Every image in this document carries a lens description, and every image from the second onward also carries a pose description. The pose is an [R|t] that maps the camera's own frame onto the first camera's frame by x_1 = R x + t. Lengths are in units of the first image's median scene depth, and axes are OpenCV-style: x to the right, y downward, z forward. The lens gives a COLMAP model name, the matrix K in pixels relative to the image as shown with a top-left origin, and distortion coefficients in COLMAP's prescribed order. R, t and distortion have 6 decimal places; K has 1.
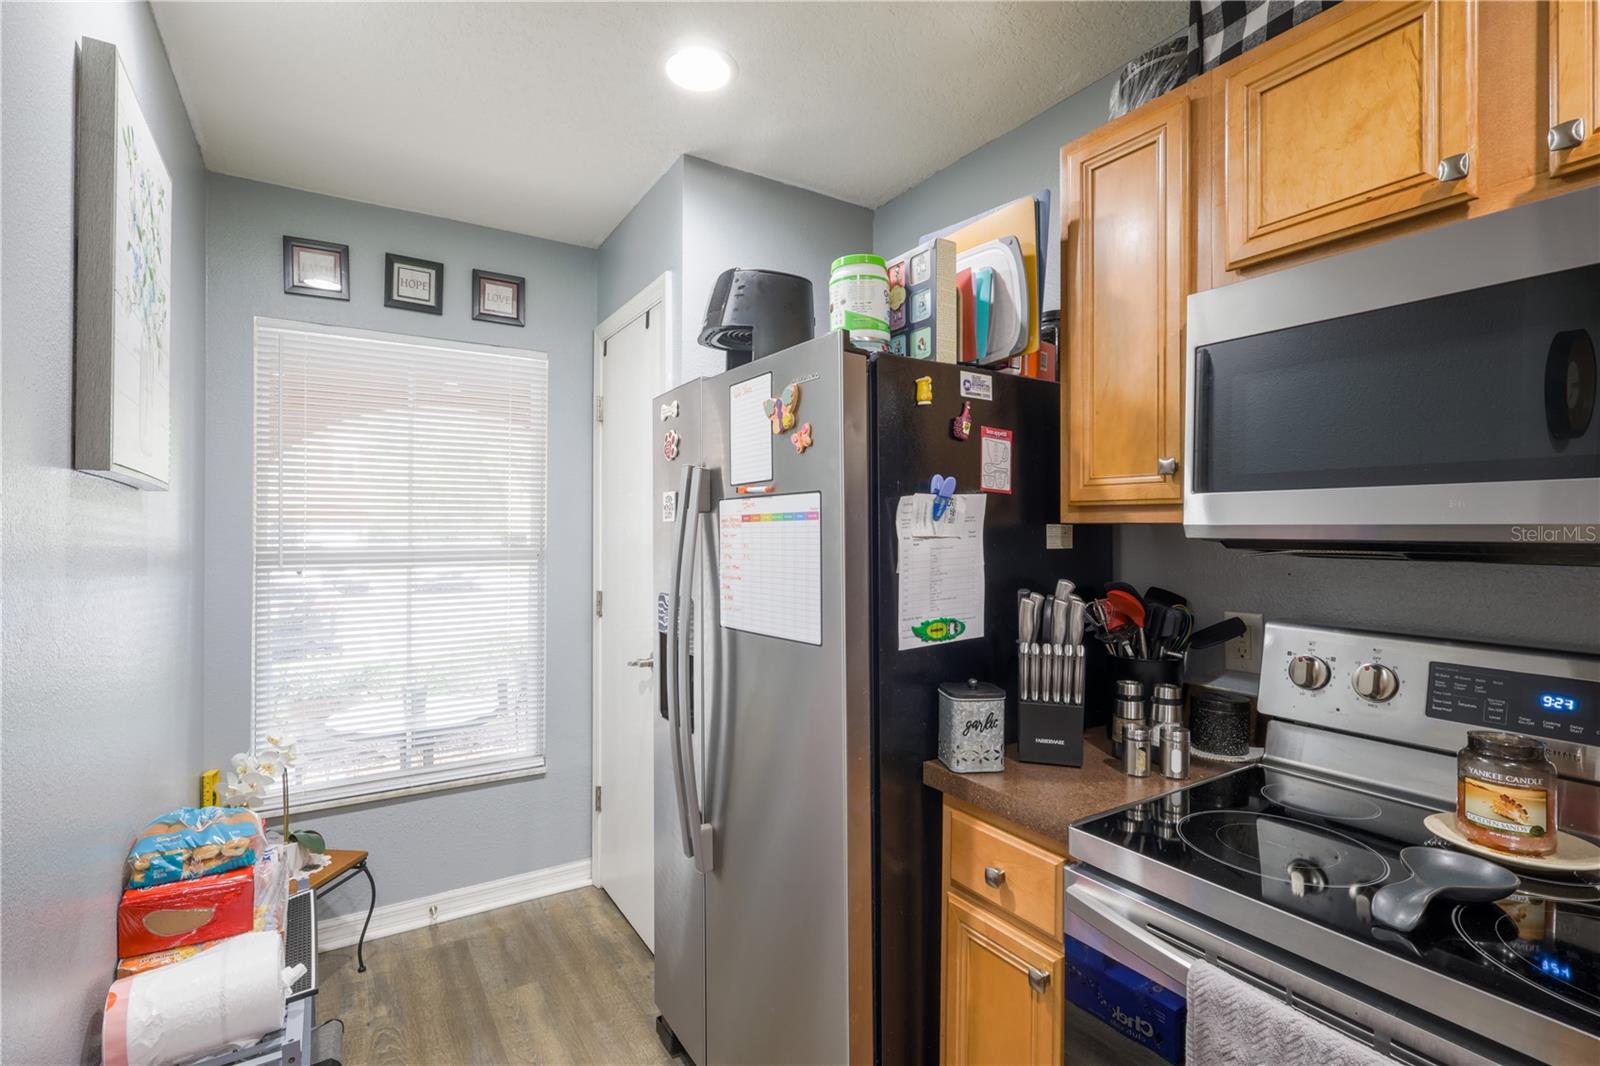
lens RADIAL K [[741.0, 0, 794.1], [0, 741.0, 534.9], [0, 0, 1]] dist [-0.000030, -0.000716]
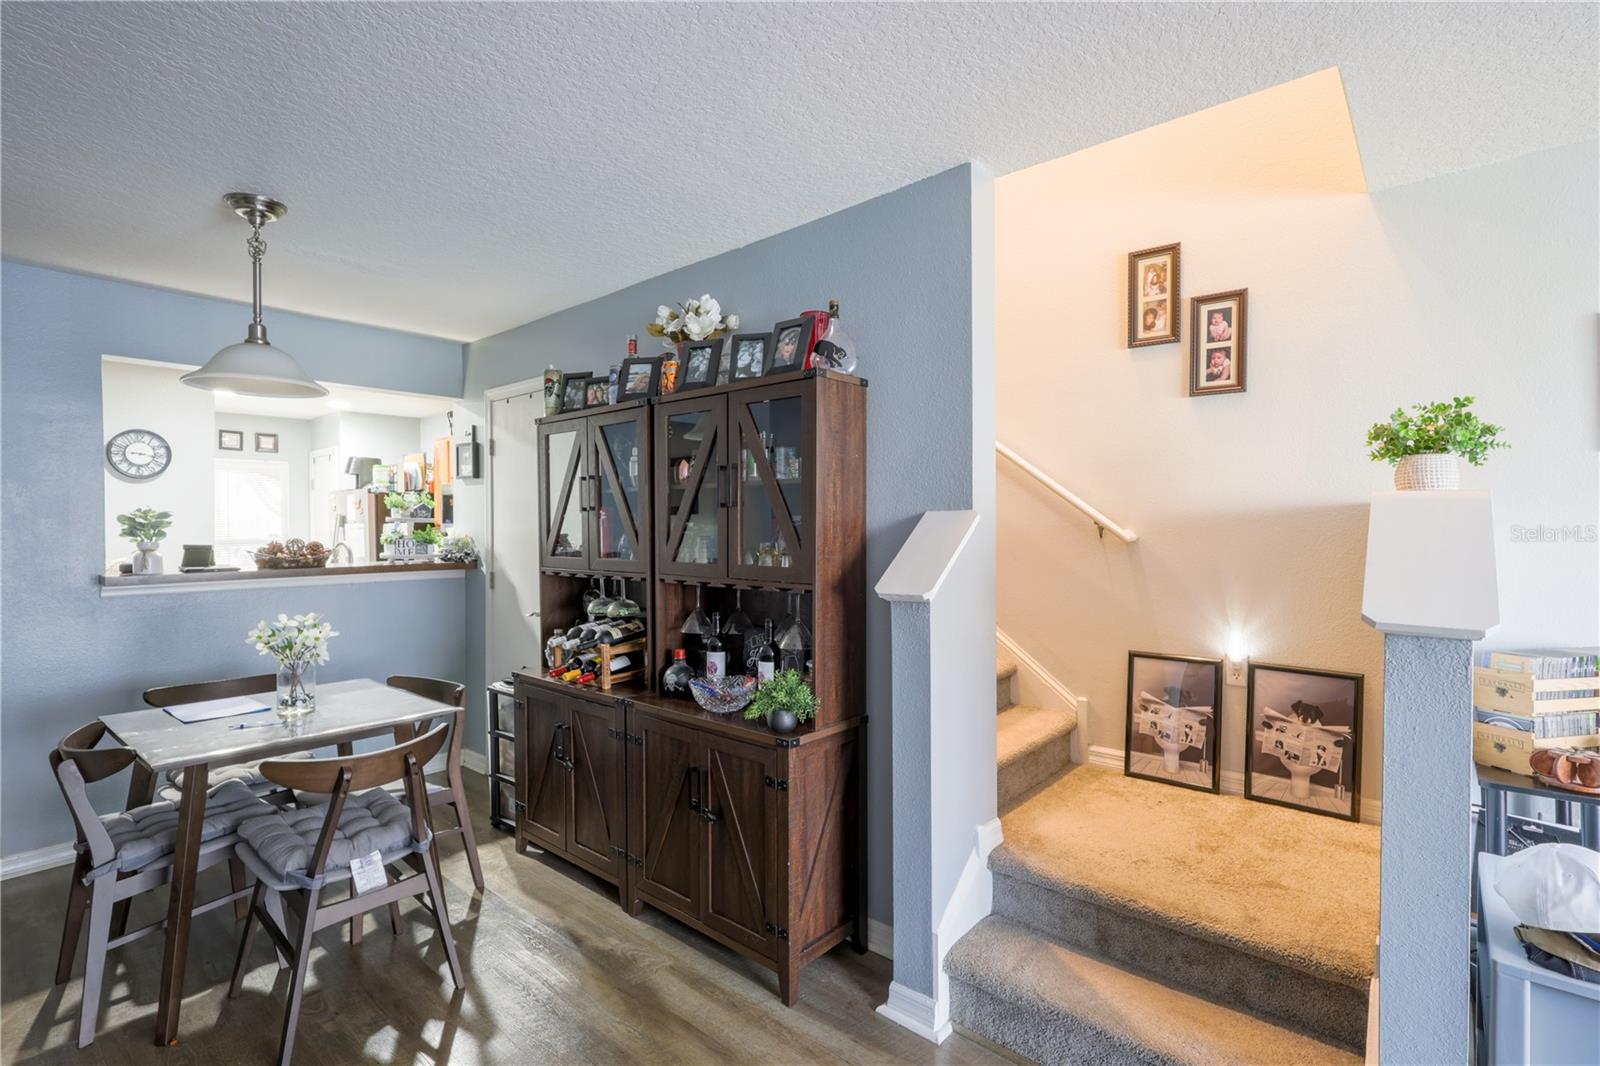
lens RADIAL K [[741.0, 0, 796.6], [0, 741.0, 530.8], [0, 0, 1]] dist [-0.000030, -0.000716]
pose [[0.955557, -0.018477, 0.294227, 0.641199], [0.016116, 0.999816, 0.010446, -0.007761], [-0.294366, -0.005240, 0.955678, -2.144089]]
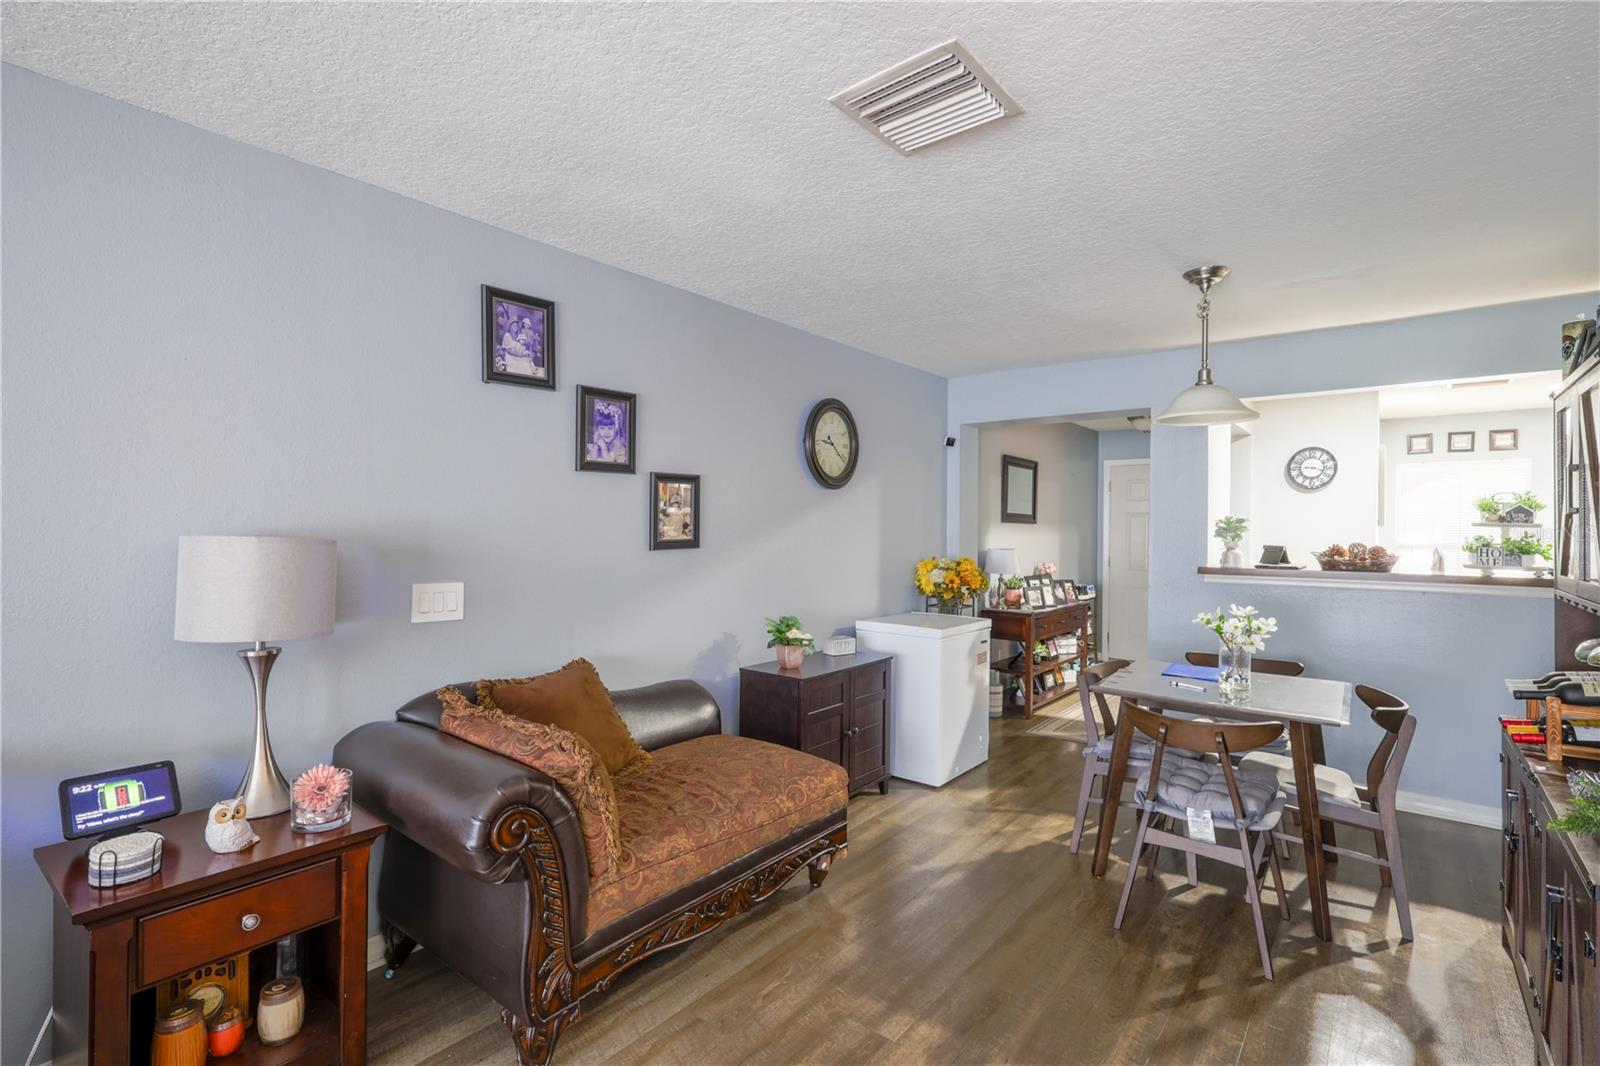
lens RADIAL K [[741.0, 0, 796.3], [0, 741.0, 529.1], [0, 0, 1]] dist [-0.000030, -0.000716]
pose [[0.334731, -0.007008, -0.942288, 1.144236], [-0.002530, 0.999962, -0.008335, -0.005450], [0.942310, 0.005174, 0.334700, -2.049650]]
